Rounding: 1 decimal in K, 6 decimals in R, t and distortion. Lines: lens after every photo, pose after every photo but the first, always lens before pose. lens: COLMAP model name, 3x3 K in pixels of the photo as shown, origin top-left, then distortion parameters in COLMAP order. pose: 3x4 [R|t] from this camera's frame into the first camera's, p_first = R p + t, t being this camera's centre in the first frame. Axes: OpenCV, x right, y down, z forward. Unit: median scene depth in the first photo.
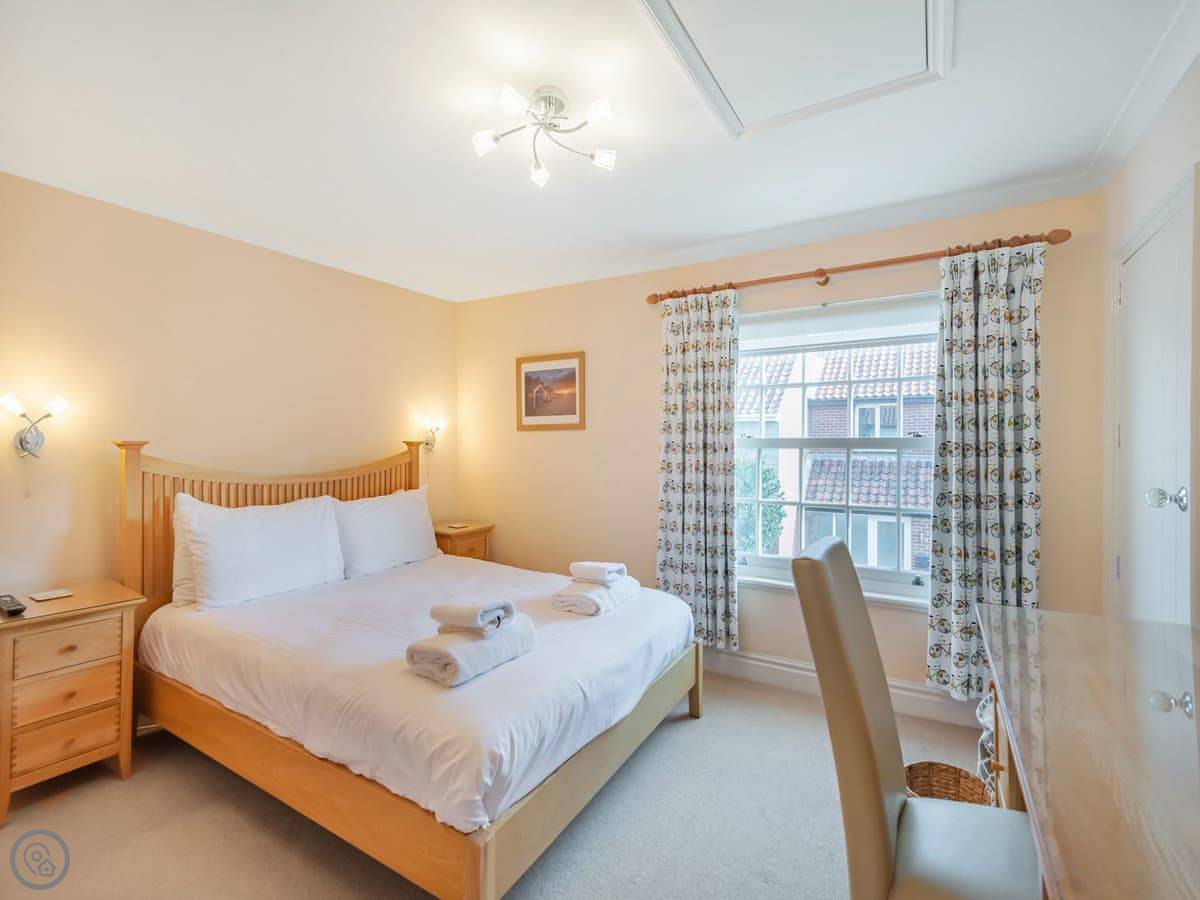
lens RADIAL K [[550.2, 0, 606.0], [0, 550.2, 451.0], [0, 0, 1]] dist [0.021728, -0.012924]
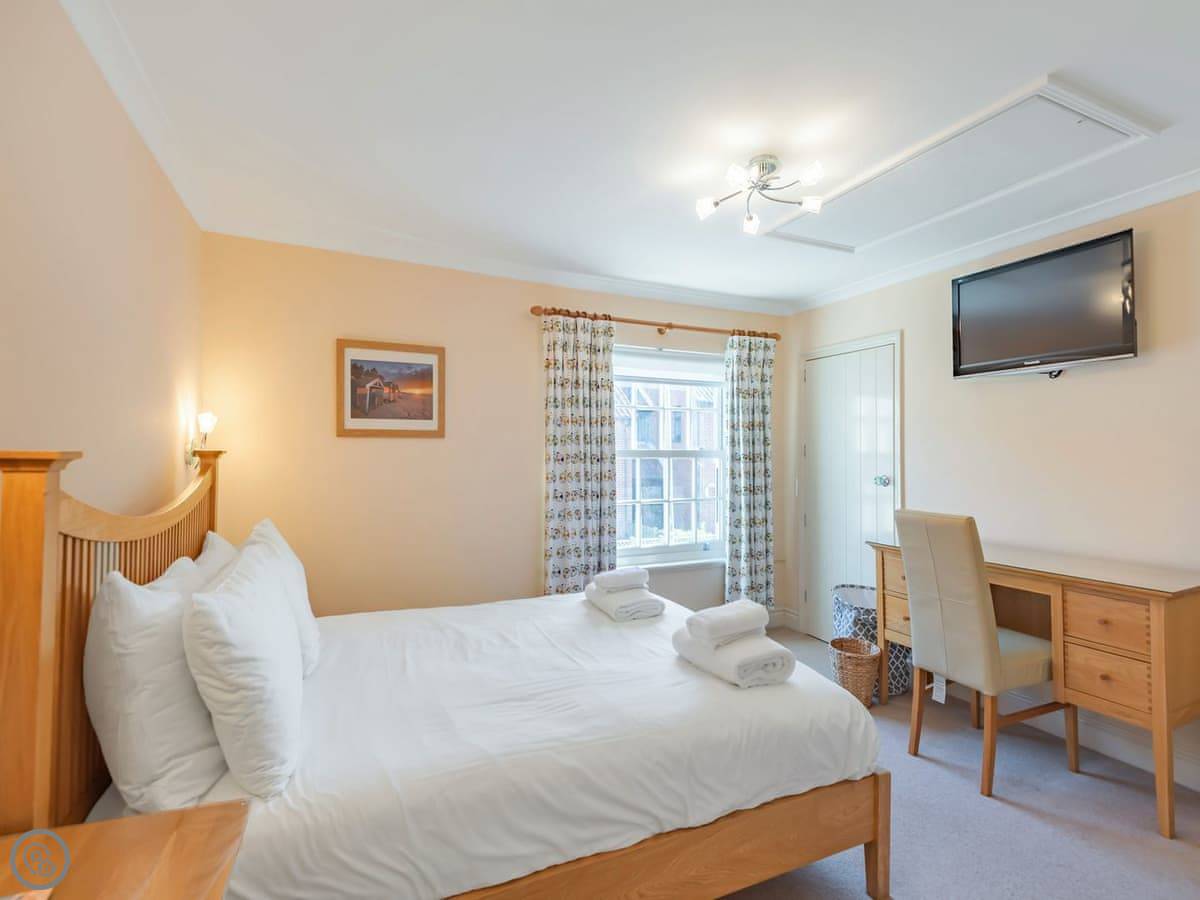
lens RADIAL K [[550.2, 0, 606.0], [0, 550.2, 451.0], [0, 0, 1]] dist [0.021728, -0.012924]
pose [[0.566741, 0.005731, 0.823876, -0.614693], [0.008311, 0.999885, -0.012672, -0.004975], [-0.823854, 0.014029, 0.566629, 0.300599]]
